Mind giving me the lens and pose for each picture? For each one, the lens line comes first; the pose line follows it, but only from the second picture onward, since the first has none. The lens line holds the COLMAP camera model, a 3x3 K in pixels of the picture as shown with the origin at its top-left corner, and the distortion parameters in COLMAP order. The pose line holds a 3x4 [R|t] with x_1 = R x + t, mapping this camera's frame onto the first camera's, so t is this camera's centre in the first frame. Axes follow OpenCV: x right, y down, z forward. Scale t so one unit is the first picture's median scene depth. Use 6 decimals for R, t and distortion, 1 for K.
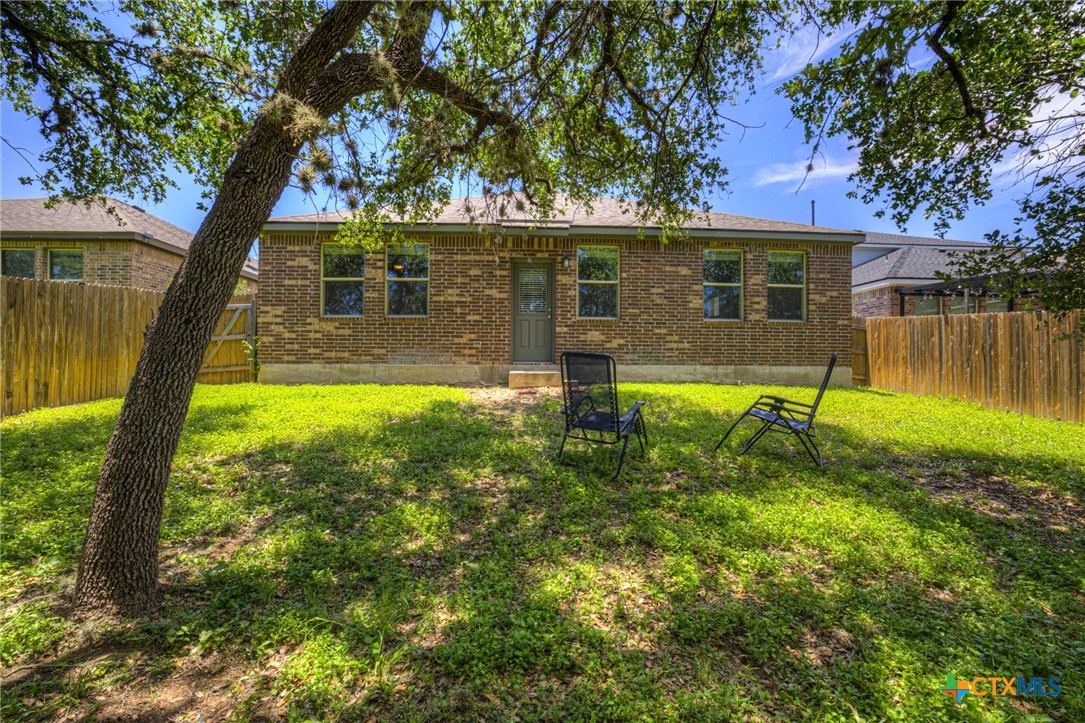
lens RADIAL K [[466.4, 0, 537.8], [0, 466.4, 361.9], [0, 0, 1]] dist [-0.000538, 0.000835]
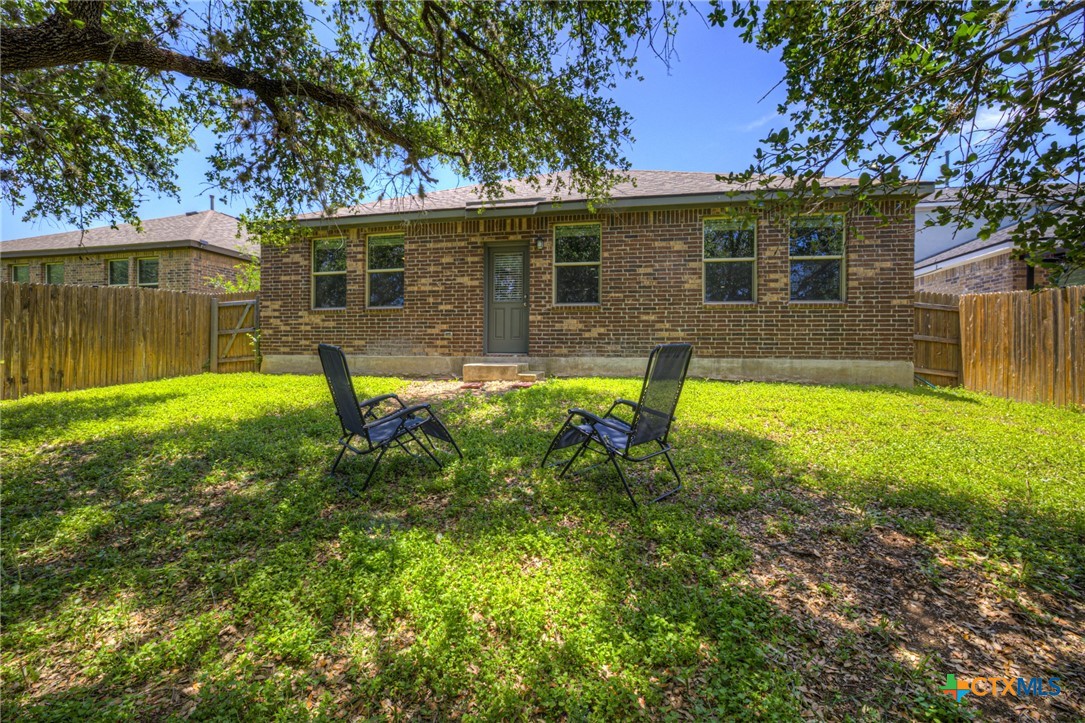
lens RADIAL K [[466.4, 0, 546.7], [0, 466.4, 355.8], [0, 0, 1]] dist [-0.000538, 0.000835]
pose [[0.964942, 0.003536, -0.262440, 0.316584], [-0.000924, 0.999949, 0.010077, -0.004764], [0.262463, -0.009481, 0.964896, 0.126058]]
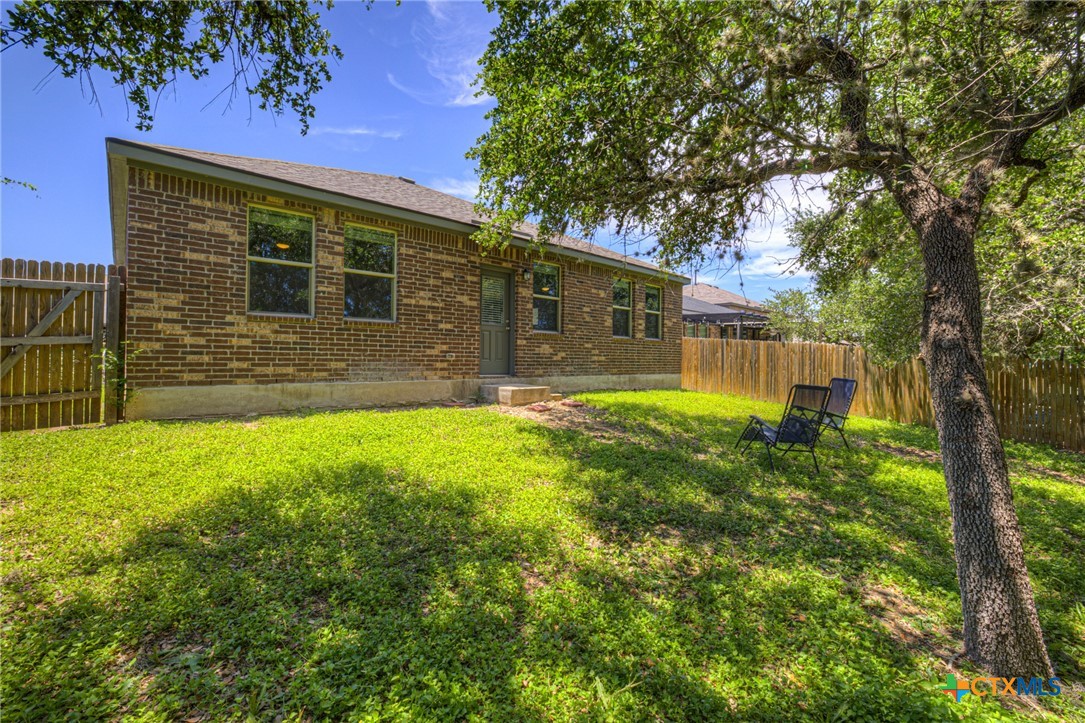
lens RADIAL K [[466.4, 0, 539.9], [0, 466.4, 358.5], [0, 0, 1]] dist [-0.000538, 0.000835]
pose [[0.771203, 0.005521, 0.636565, -0.559660], [-0.008964, 0.999957, 0.002187, -0.037363], [-0.636526, -0.007393, 0.771220, 0.210666]]
